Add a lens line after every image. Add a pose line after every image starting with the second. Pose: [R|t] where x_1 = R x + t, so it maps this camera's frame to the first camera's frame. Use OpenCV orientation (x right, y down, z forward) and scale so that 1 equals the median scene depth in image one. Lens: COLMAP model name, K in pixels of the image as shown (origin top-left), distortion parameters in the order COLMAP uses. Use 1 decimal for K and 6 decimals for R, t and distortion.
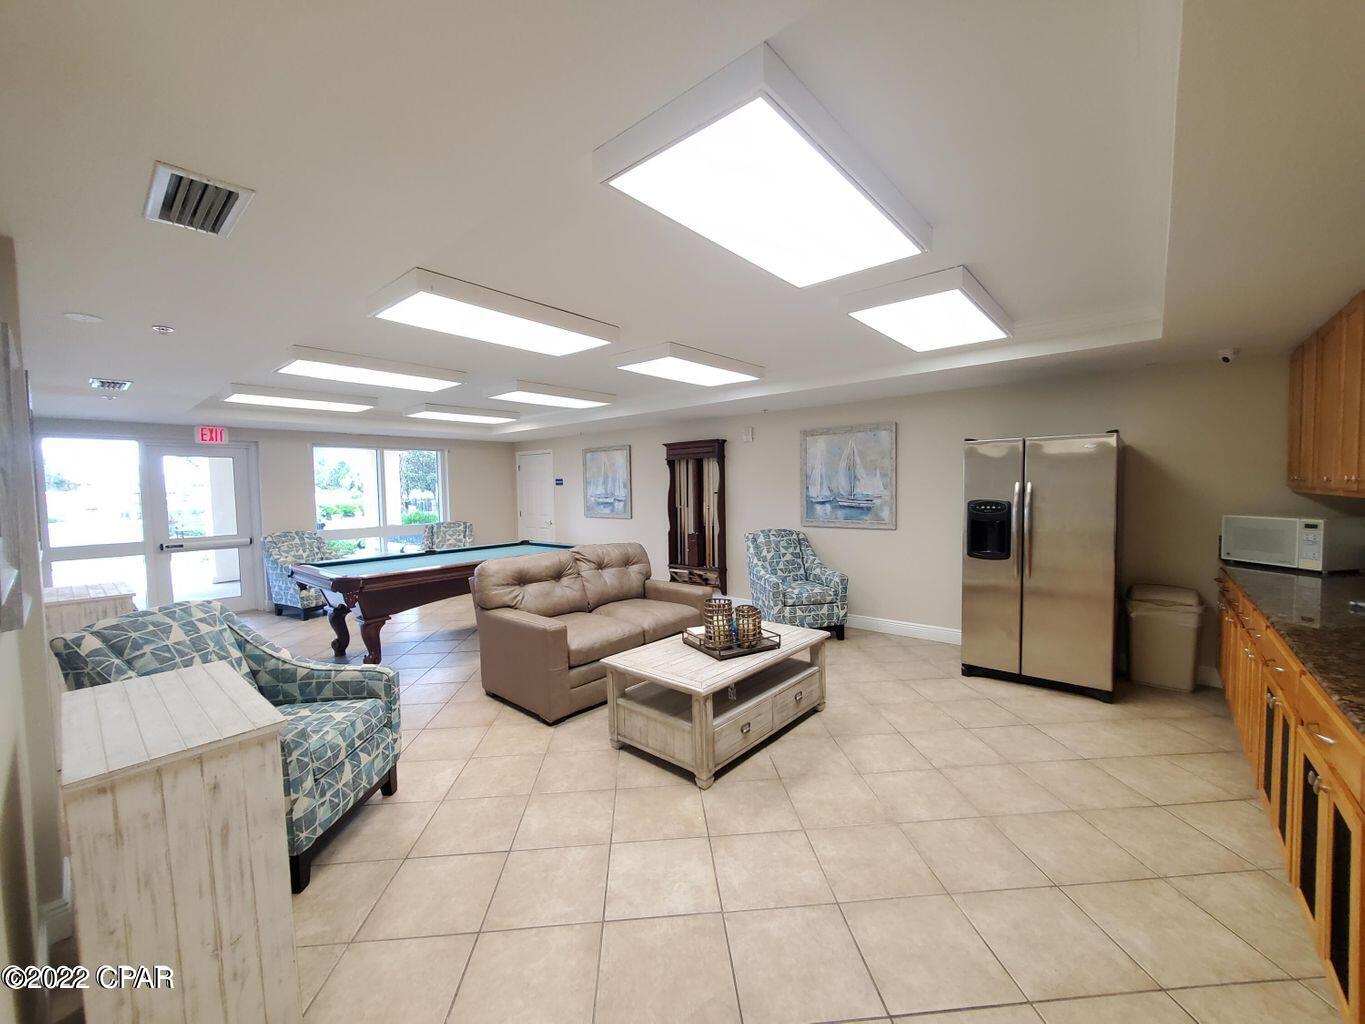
lens RADIAL K [[540.0, 0, 693.3], [0, 540.0, 509.5], [0, 0, 1]] dist [-0.002255, -0.000328]
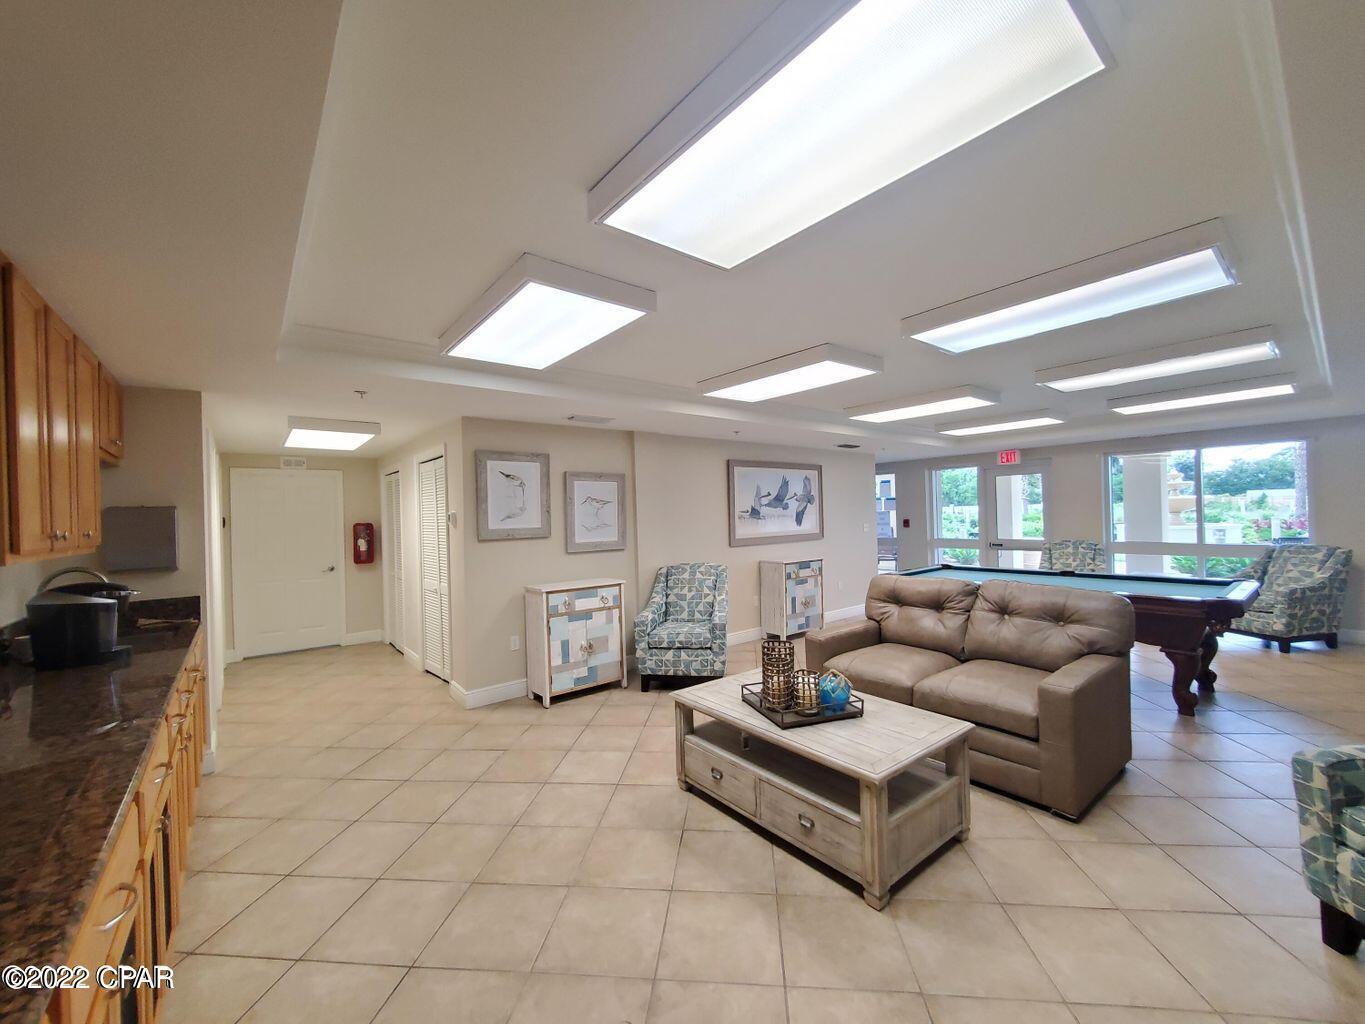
lens RADIAL K [[540.0, 0, 691.2], [0, 540.0, 516.1], [0, 0, 1]] dist [-0.002255, -0.000328]
pose [[-0.176285, 0.026612, -0.983979, 0.676550], [-0.012146, 0.999500, 0.029208, -0.045508], [0.984264, 0.017100, -0.175873, 0.743588]]
